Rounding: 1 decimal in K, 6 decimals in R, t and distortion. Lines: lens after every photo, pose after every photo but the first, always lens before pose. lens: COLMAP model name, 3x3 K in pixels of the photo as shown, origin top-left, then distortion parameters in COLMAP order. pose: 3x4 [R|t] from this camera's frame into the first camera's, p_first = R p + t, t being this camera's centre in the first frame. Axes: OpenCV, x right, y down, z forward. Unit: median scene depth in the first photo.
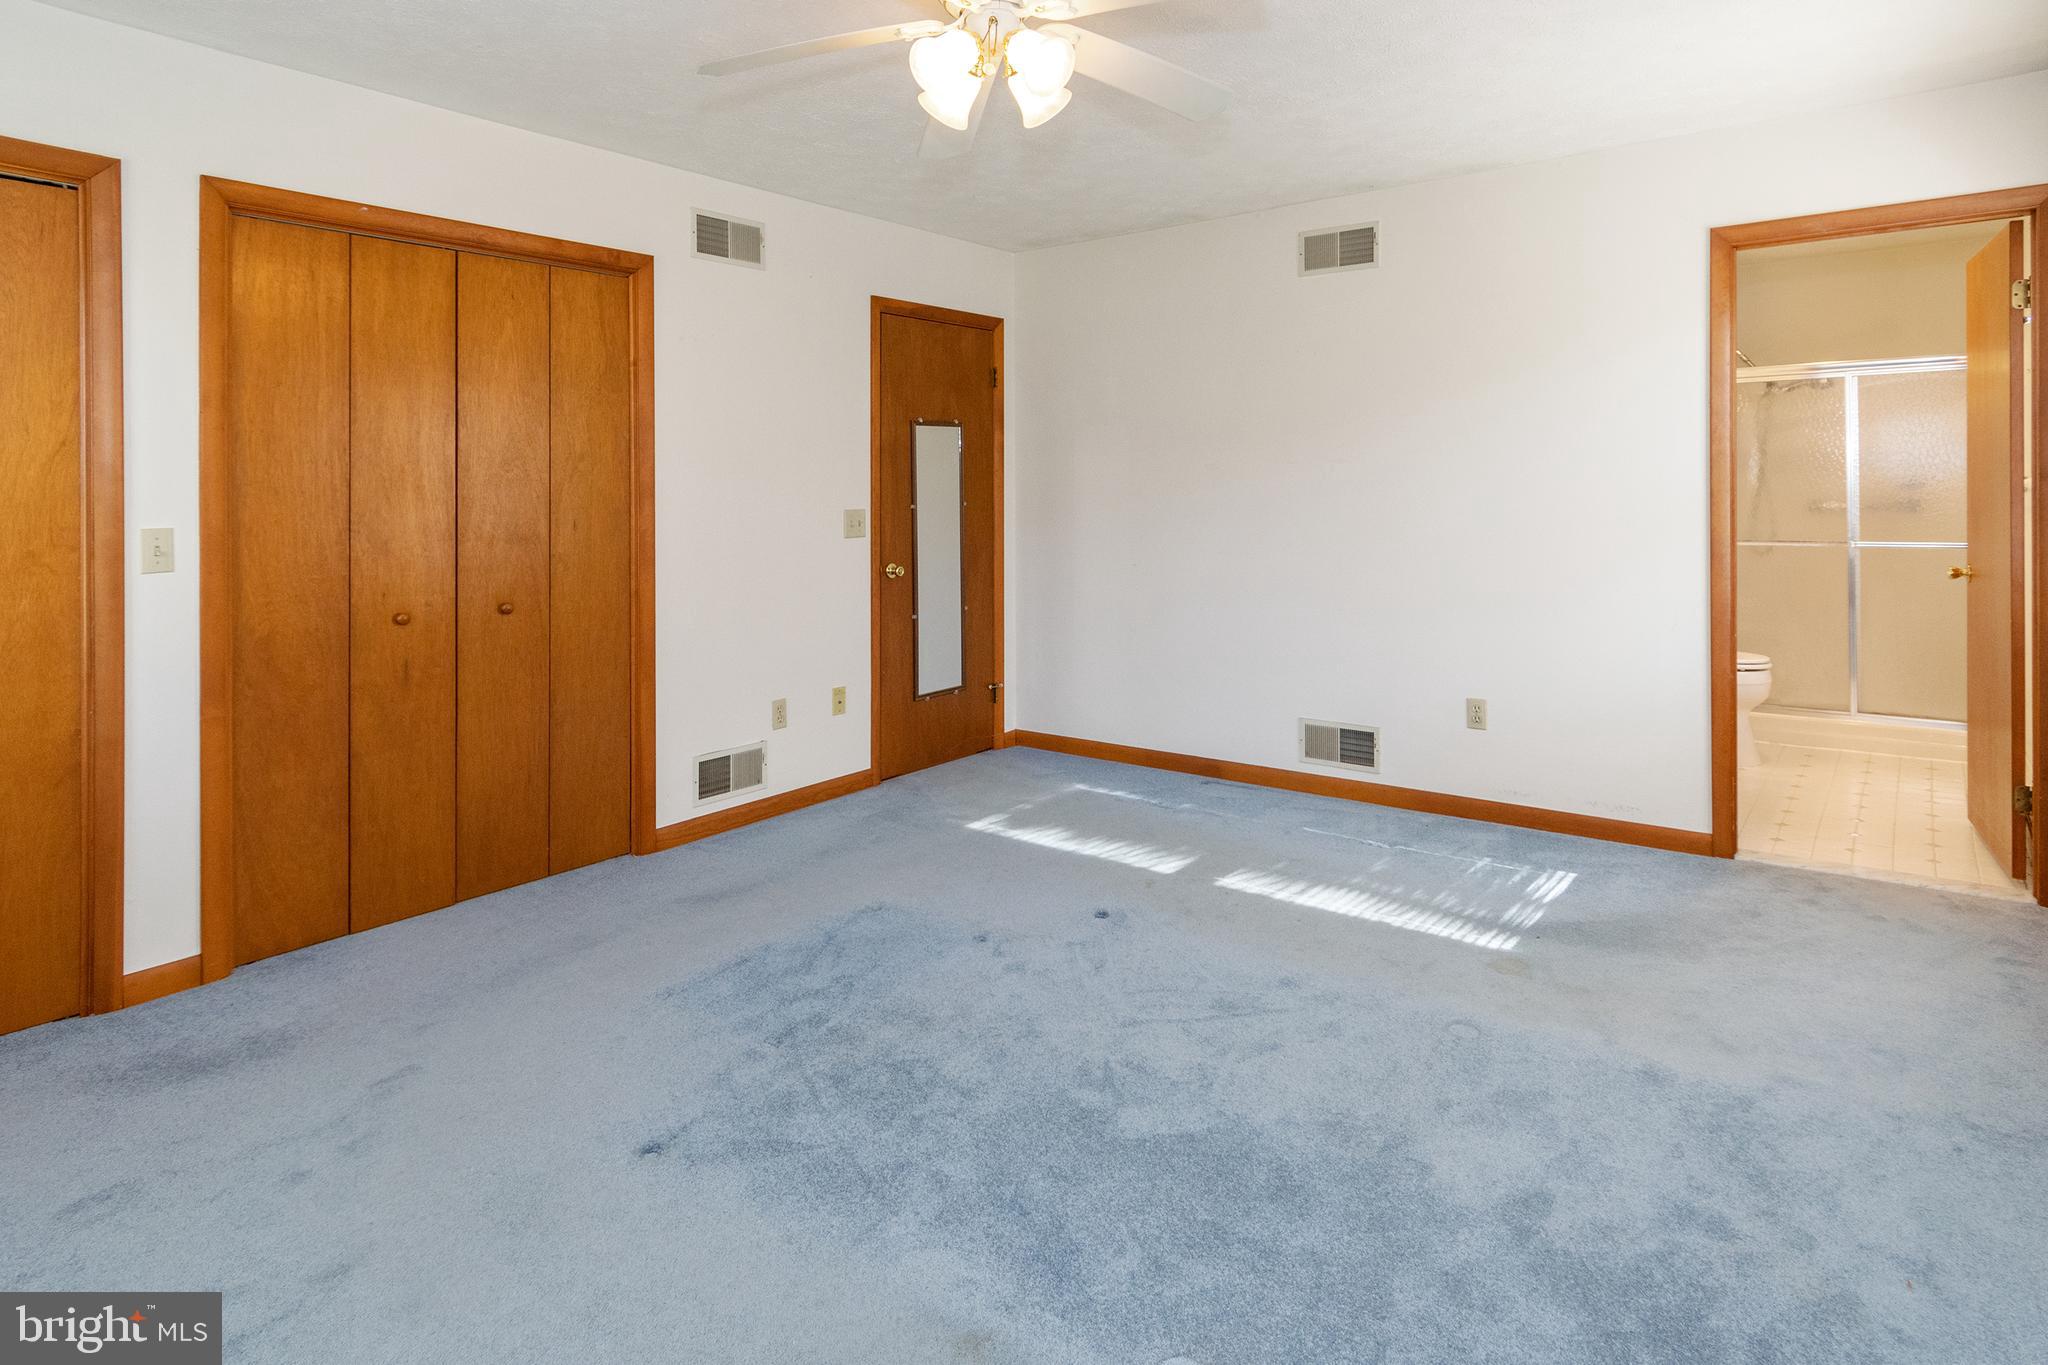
lens RADIAL K [[1148.8, 0, 1029.3], [0, 1148.8, 487.0], [0, 0, 1]] dist [0.003989, -0.001268]
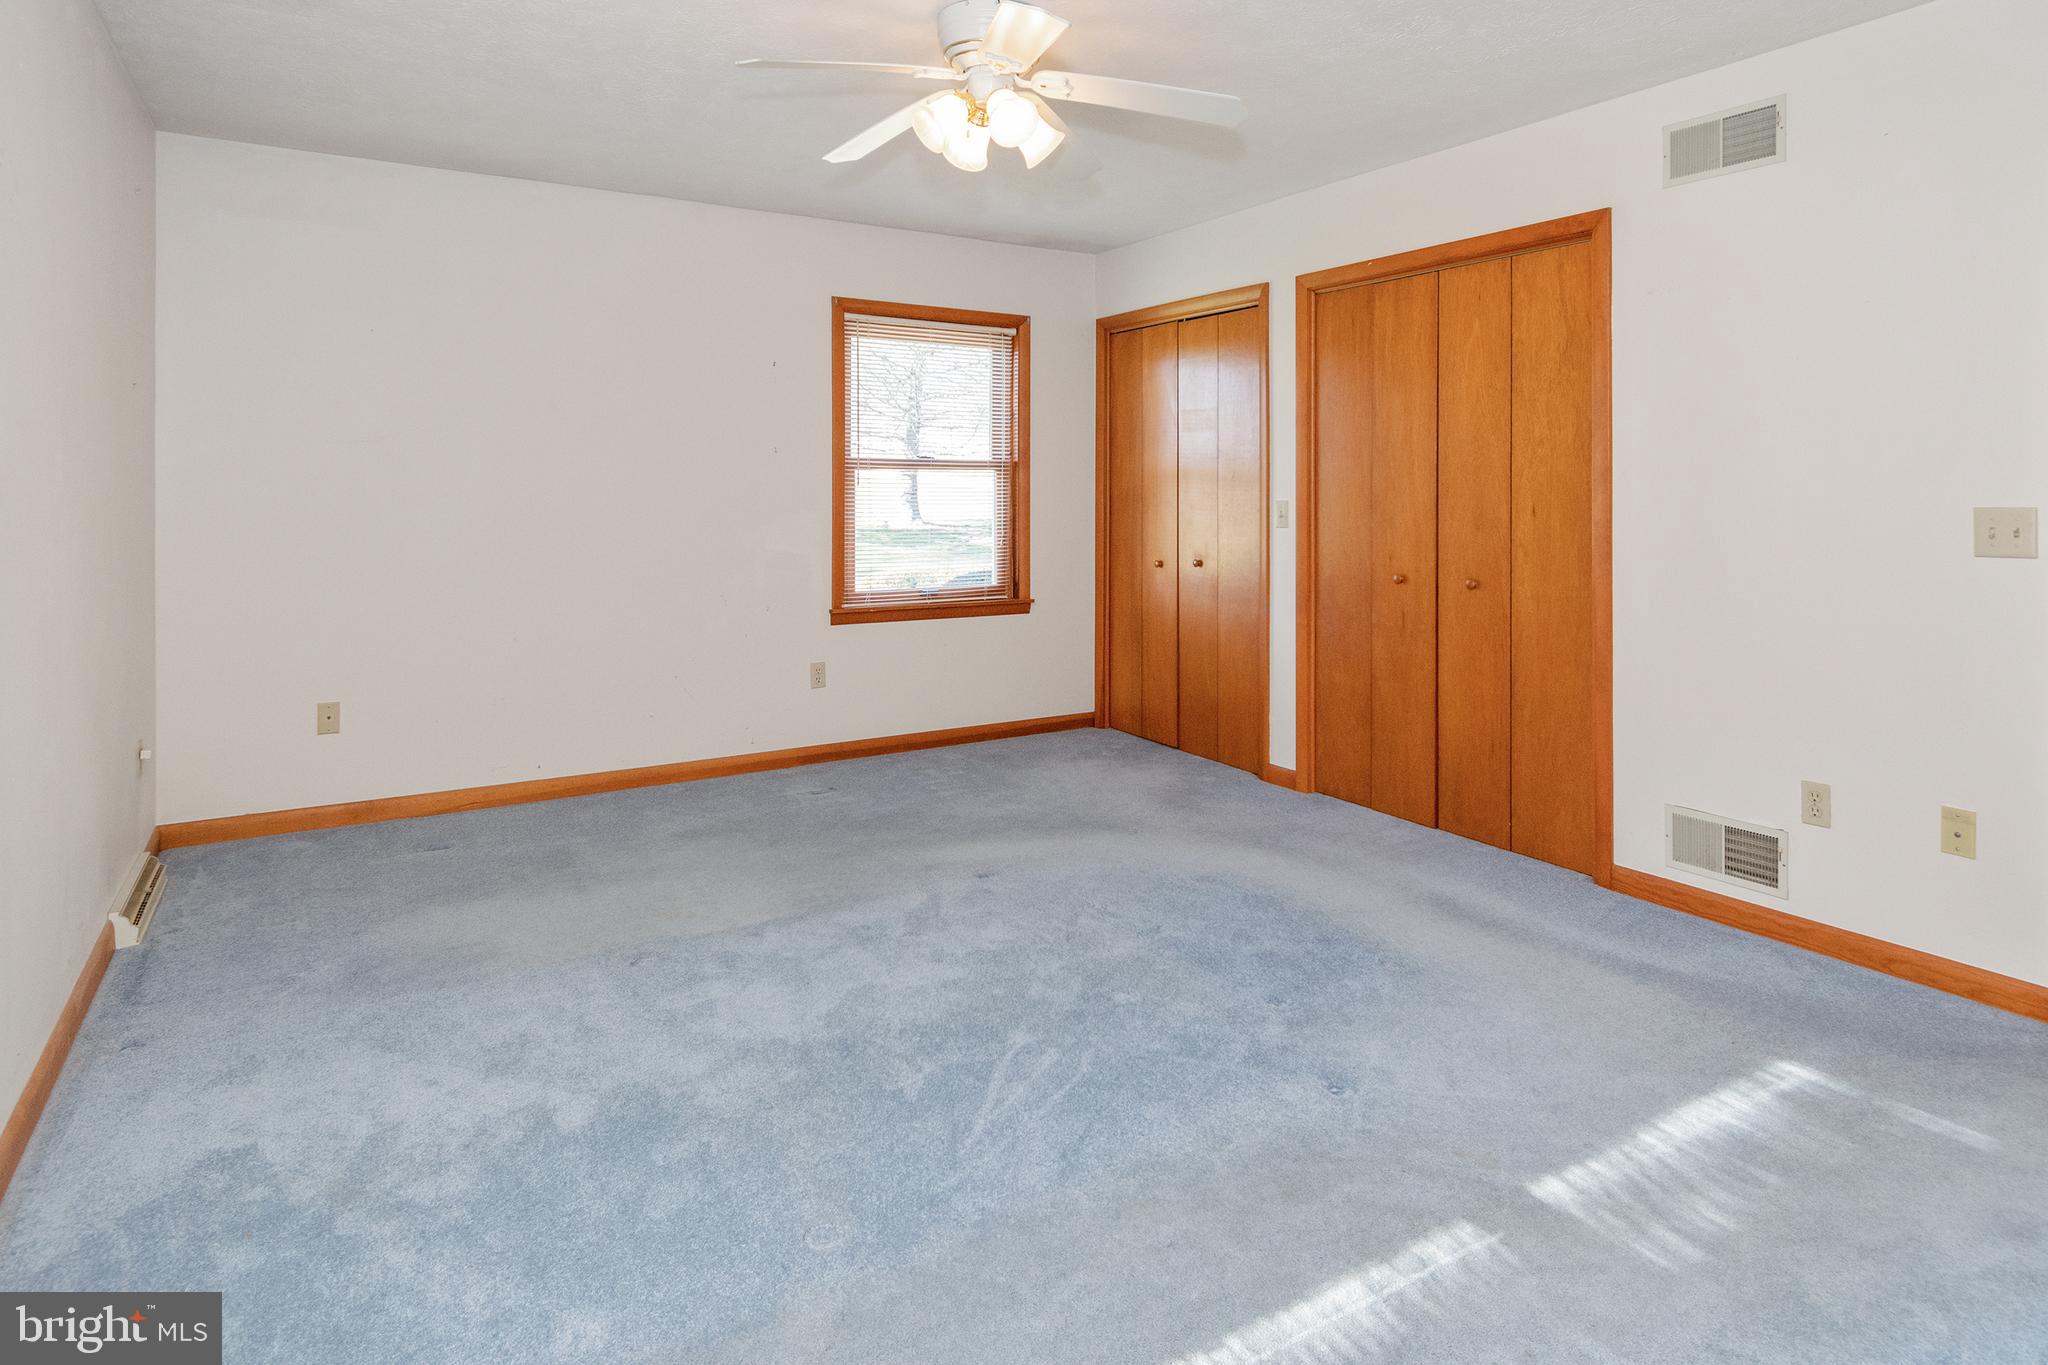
lens RADIAL K [[1148.8, 0, 1029.3], [0, 1148.8, 487.0], [0, 0, 1]] dist [0.003989, -0.001268]
pose [[-0.358105, 0.002541, -0.933678, 0.698309], [0.002207, 0.999996, 0.001875, 0.009645], [0.933679, -0.001389, -0.358109, 0.971320]]
